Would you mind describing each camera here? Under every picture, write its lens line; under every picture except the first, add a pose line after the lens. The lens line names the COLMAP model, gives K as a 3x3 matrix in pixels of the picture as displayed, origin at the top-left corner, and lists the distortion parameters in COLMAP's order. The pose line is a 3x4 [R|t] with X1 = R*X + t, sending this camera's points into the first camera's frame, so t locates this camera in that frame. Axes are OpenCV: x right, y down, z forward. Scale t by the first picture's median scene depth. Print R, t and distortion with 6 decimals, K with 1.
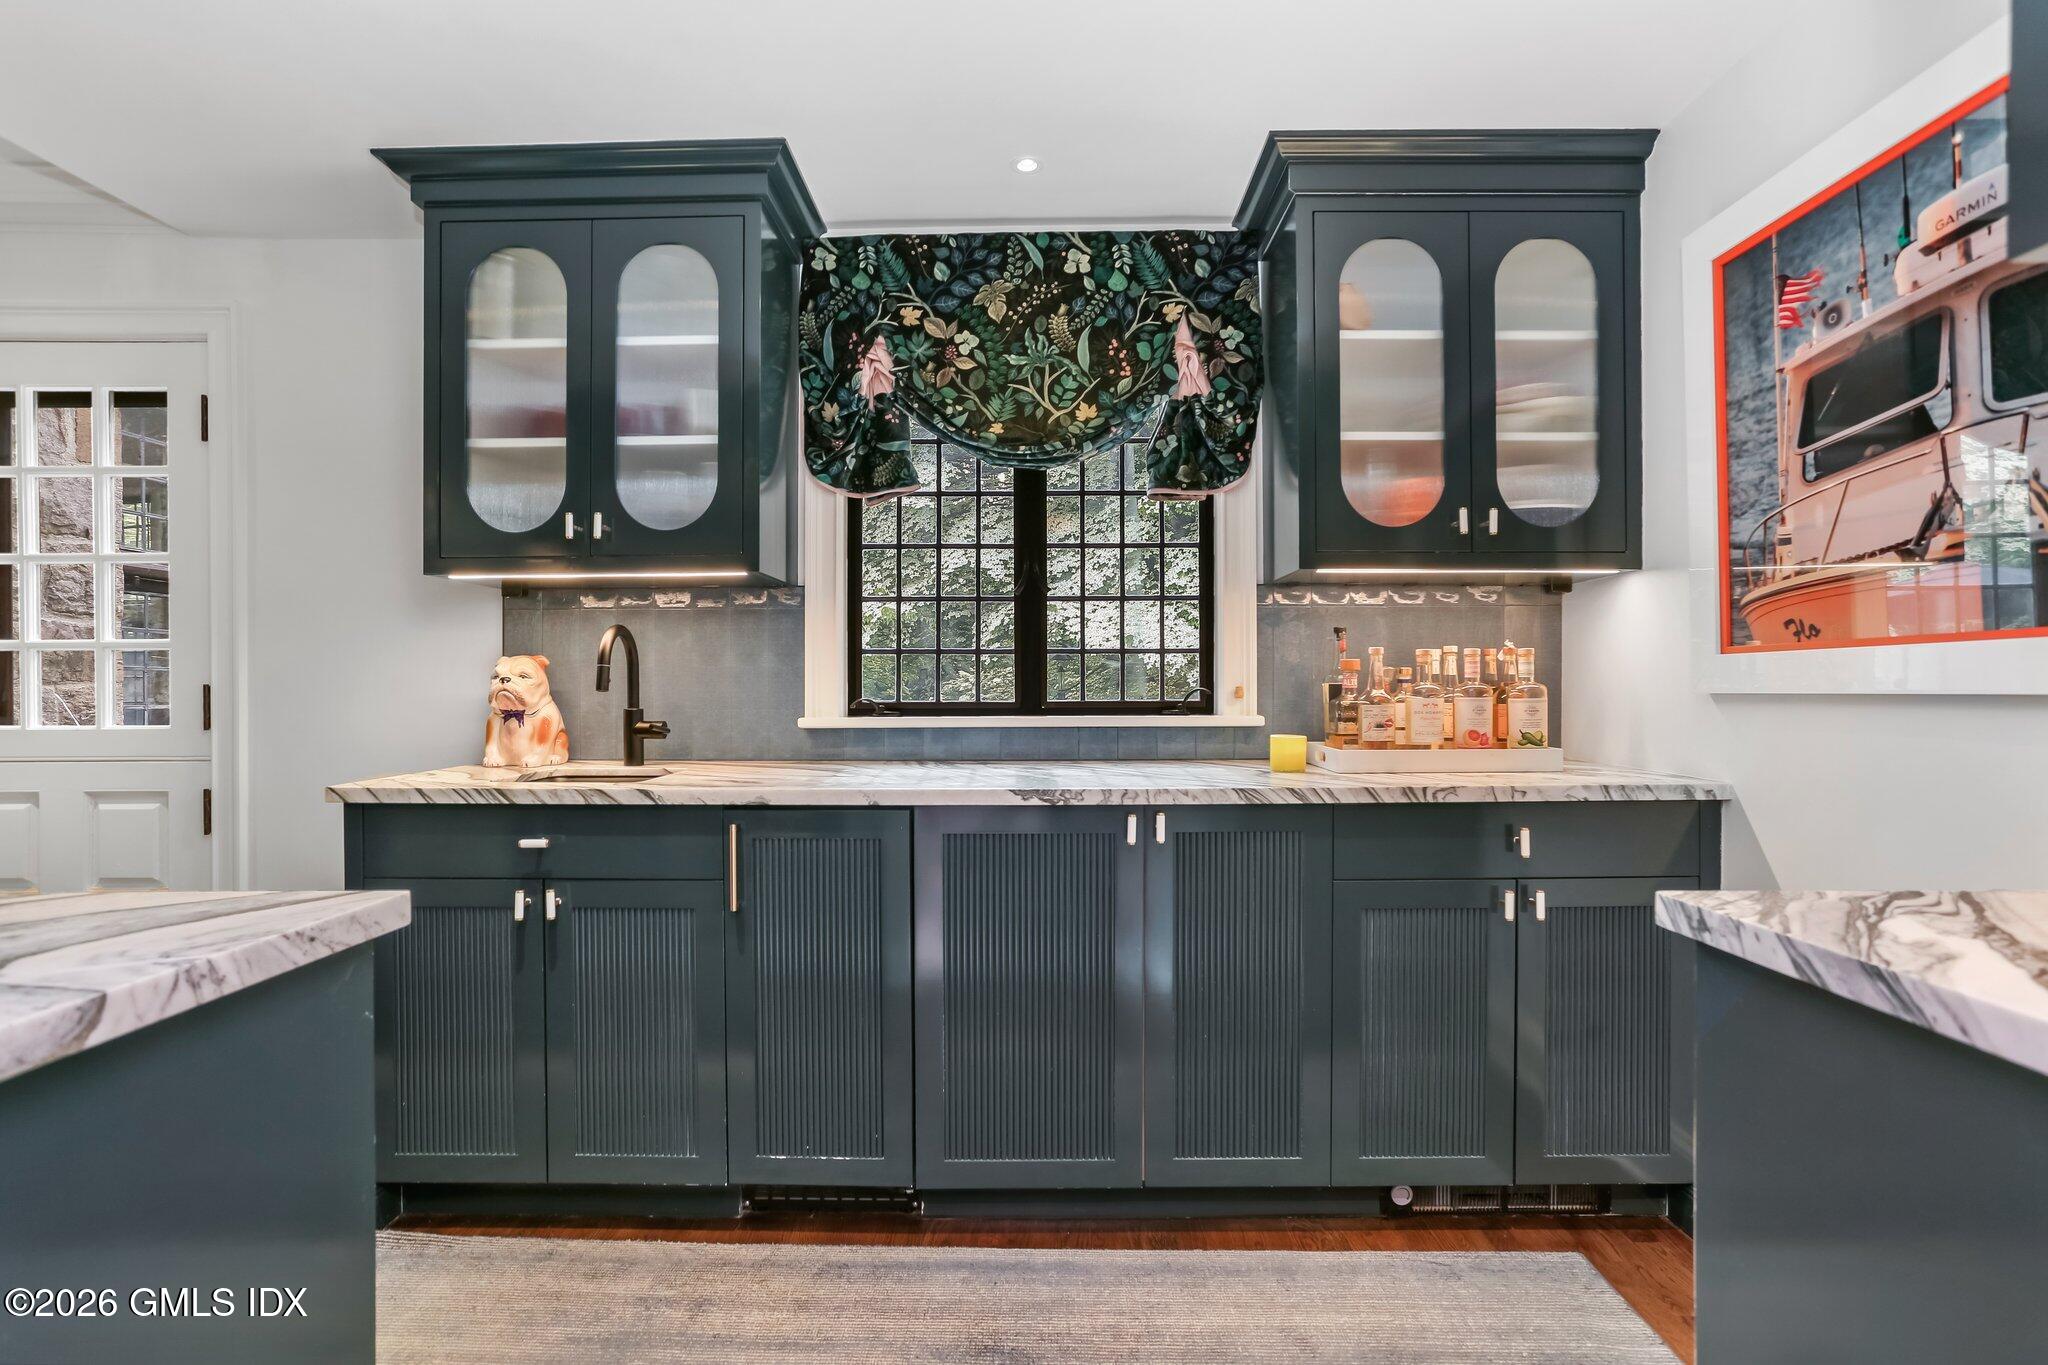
lens RADIAL K [[992.9, 0, 1035.2], [0, 992.9, 691.1], [0, 0, 1]] dist [-0.044094, 0.025140]
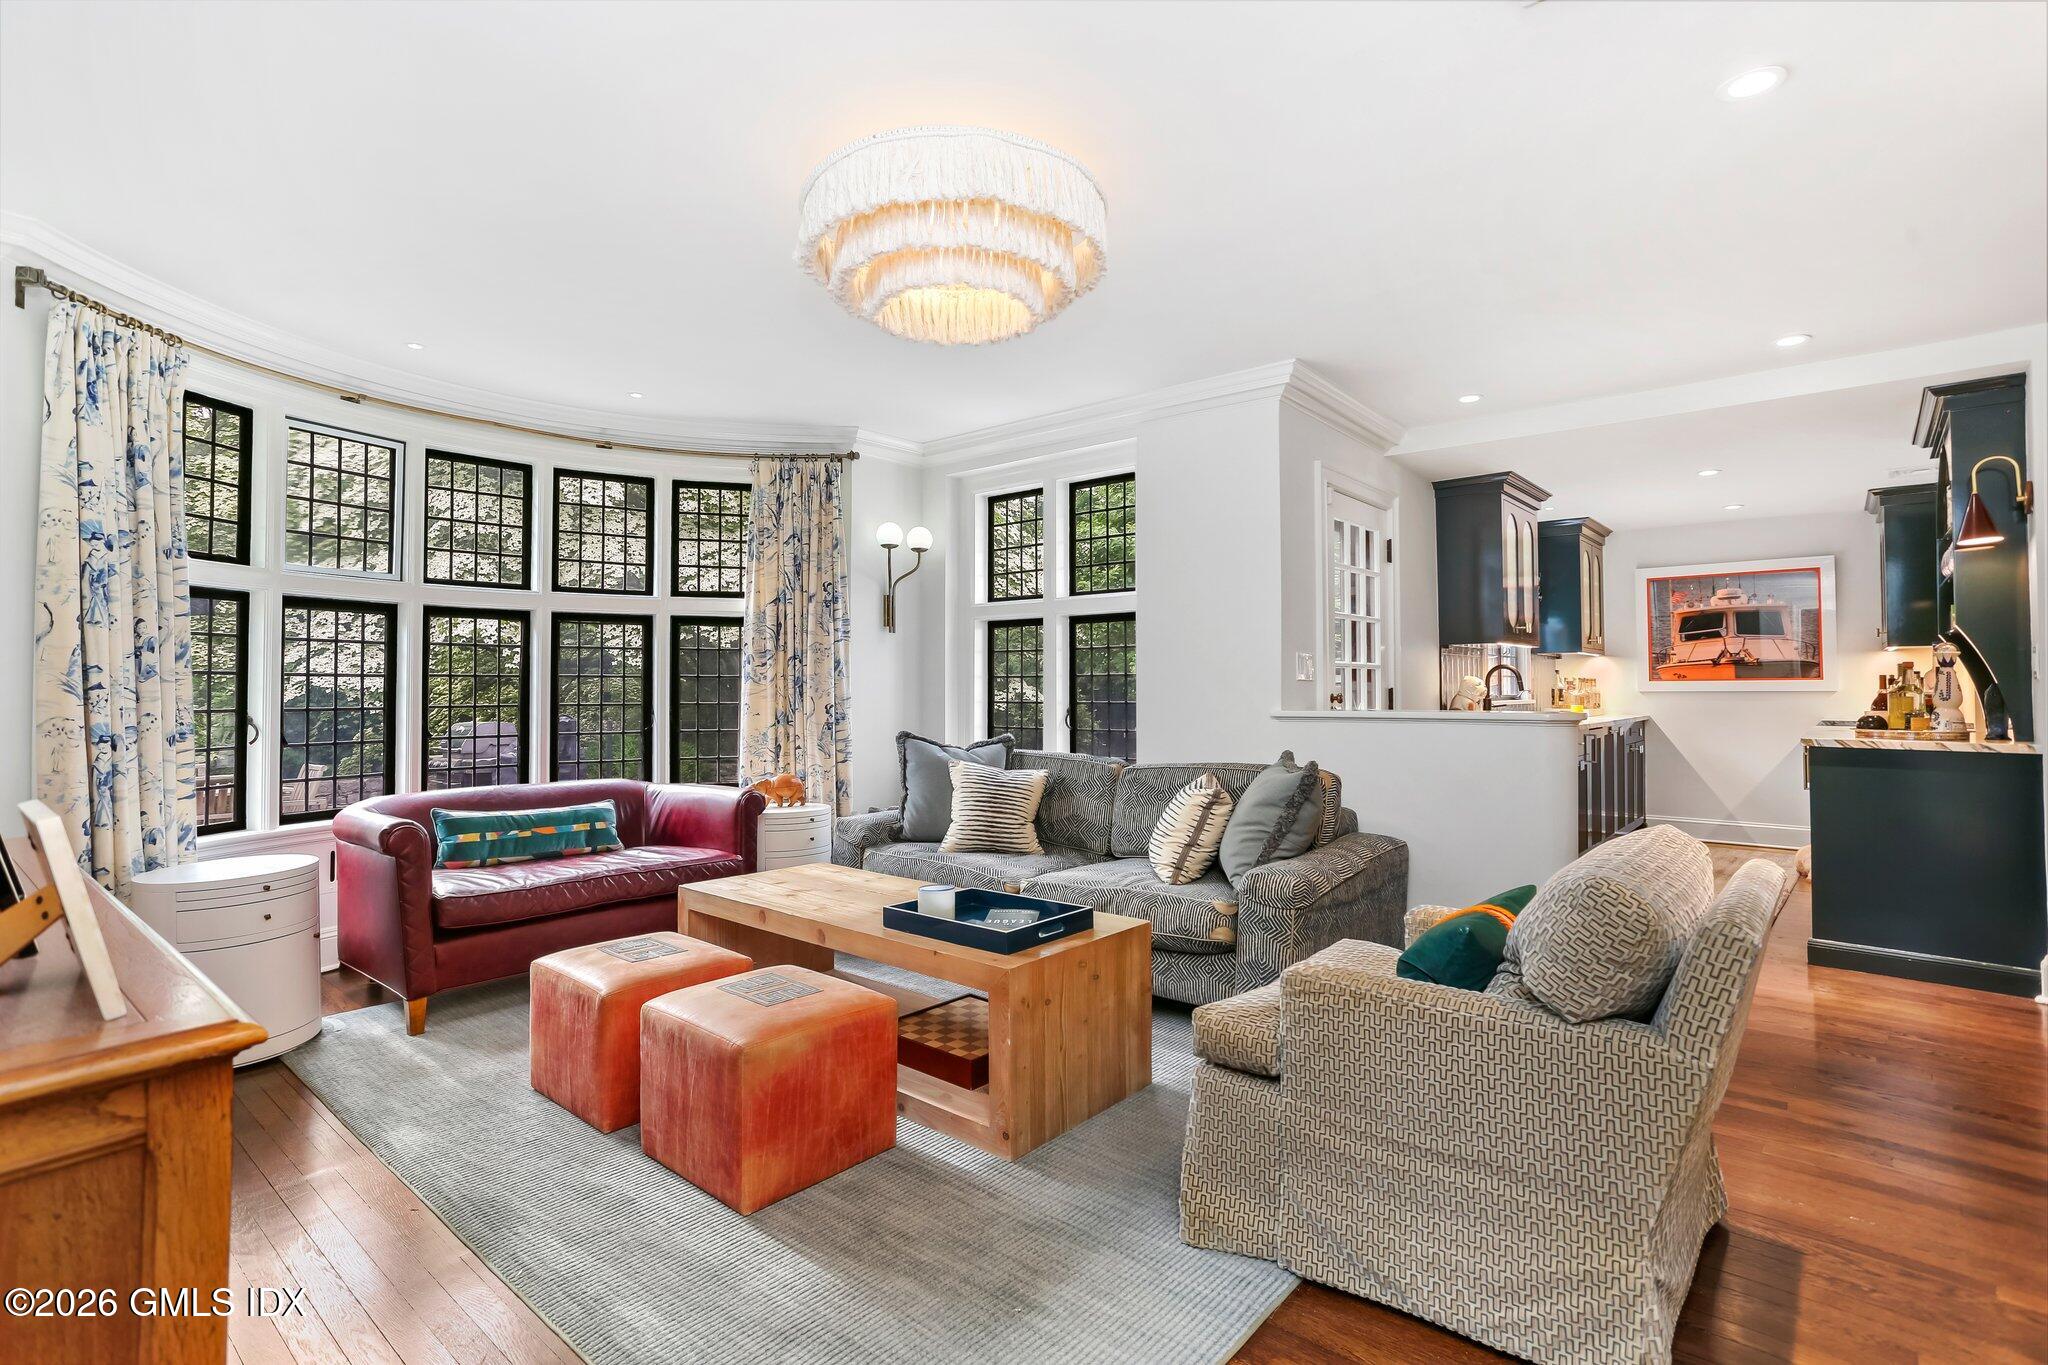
lens RADIAL K [[992.9, 0, 1008.6], [0, 992.9, 664.5], [0, 0, 1]] dist [-0.044094, 0.025140]
pose [[0.659569, 0.024602, 0.751242, -3.926554], [0.000863, 0.999439, -0.033487, 0.022319], [-0.751644, 0.022735, 0.659177, 0.370107]]
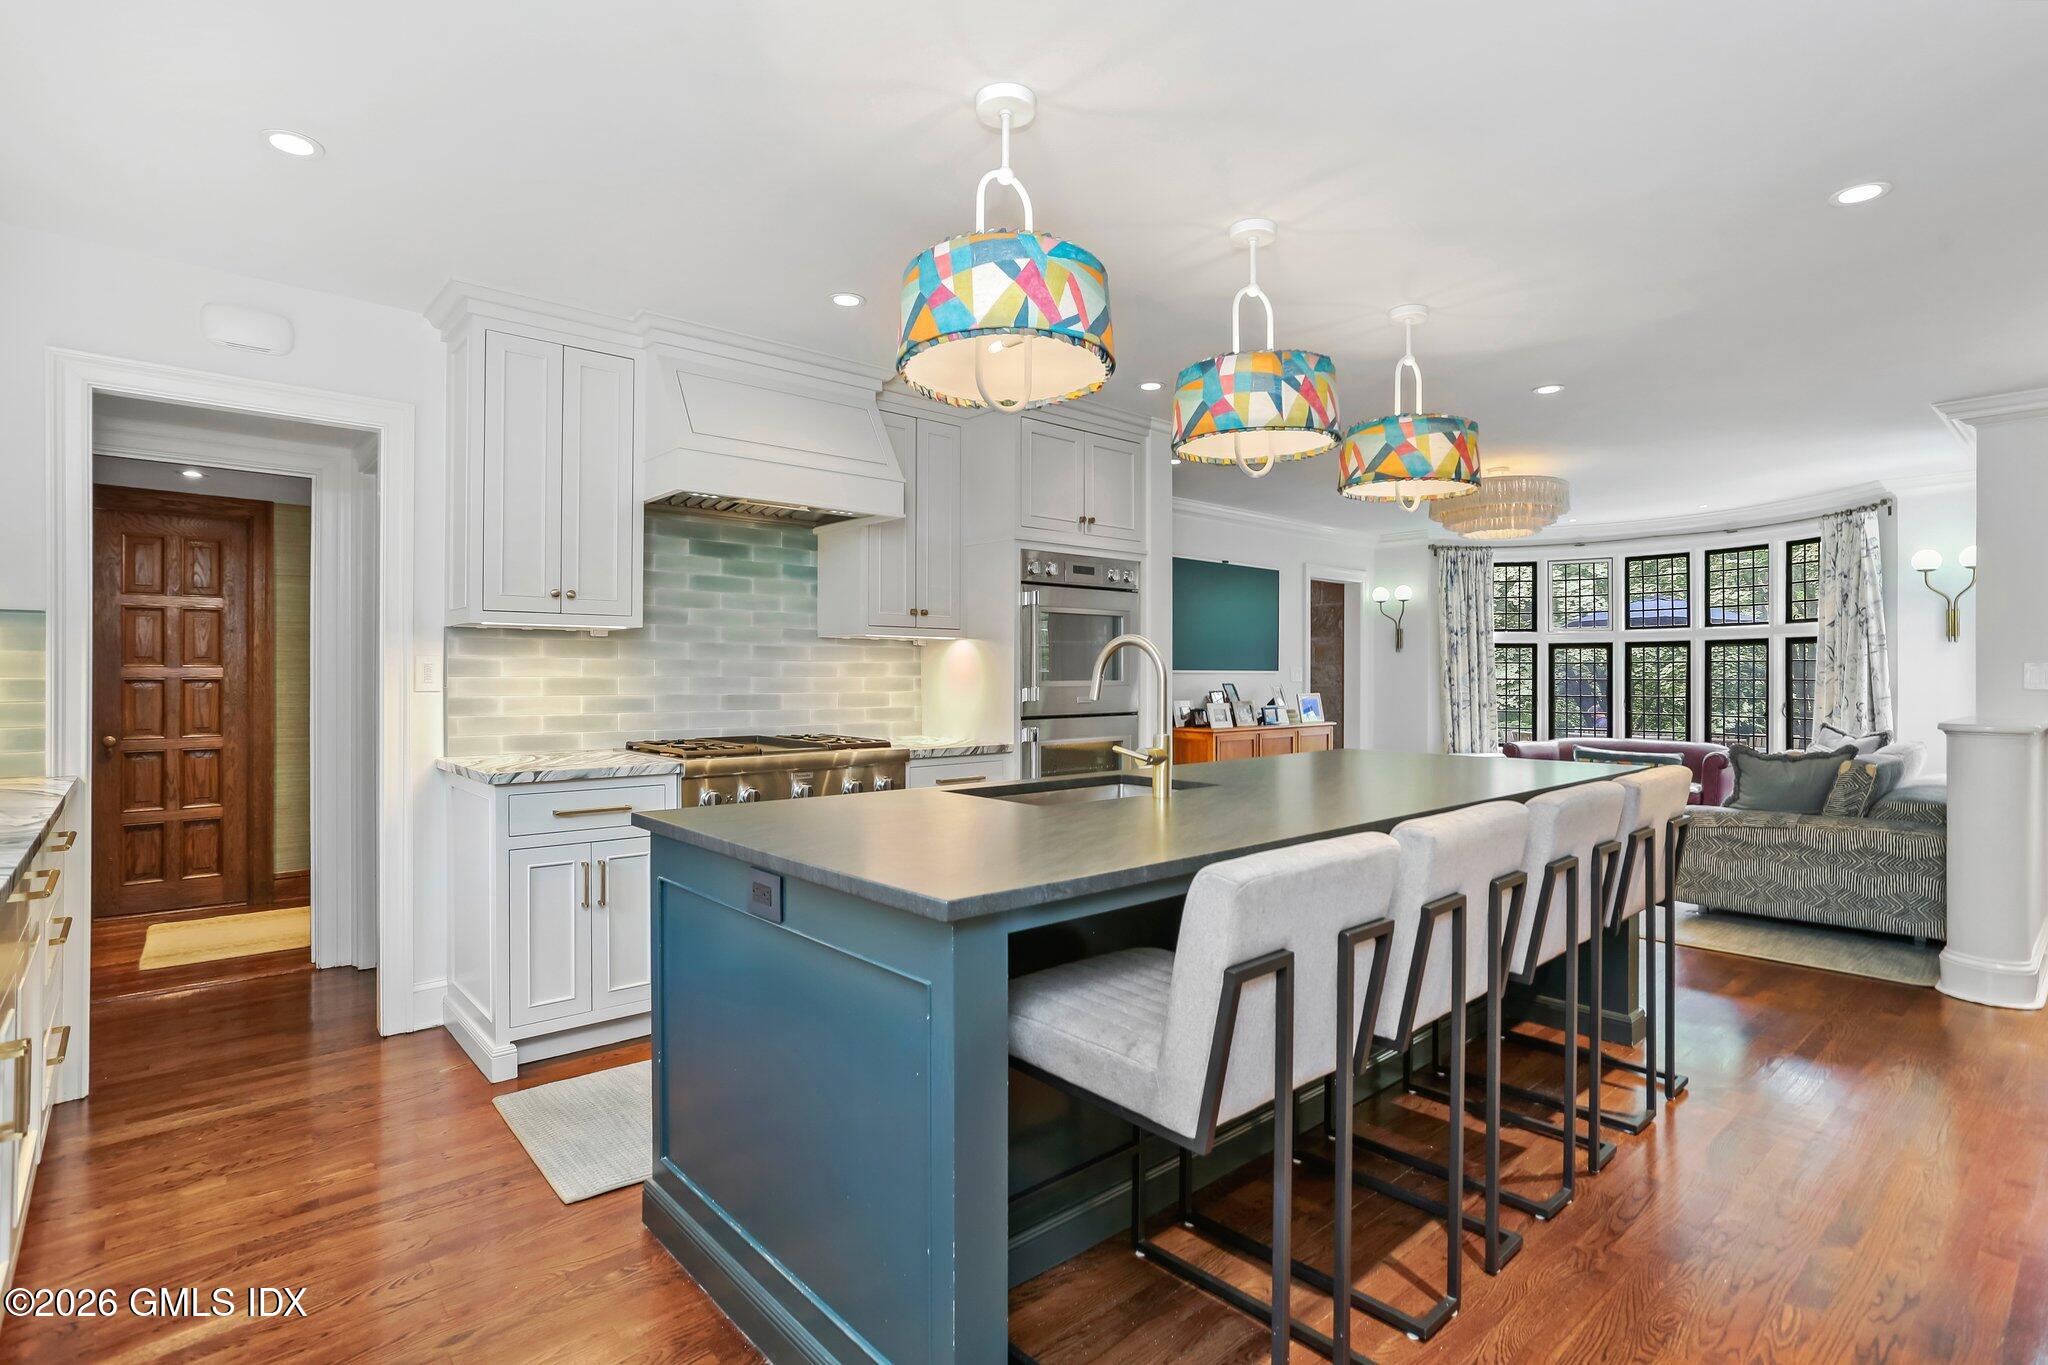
lens RADIAL K [[992.9, 0, 1006.8], [0, 992.9, 679.1], [0, 0, 1]] dist [-0.044094, 0.025140]
pose [[0.646975, 0.010673, -0.762436, -1.564893], [-0.008731, 0.999940, 0.006590, -0.035824], [0.762461, 0.002393, 0.647030, -1.971040]]
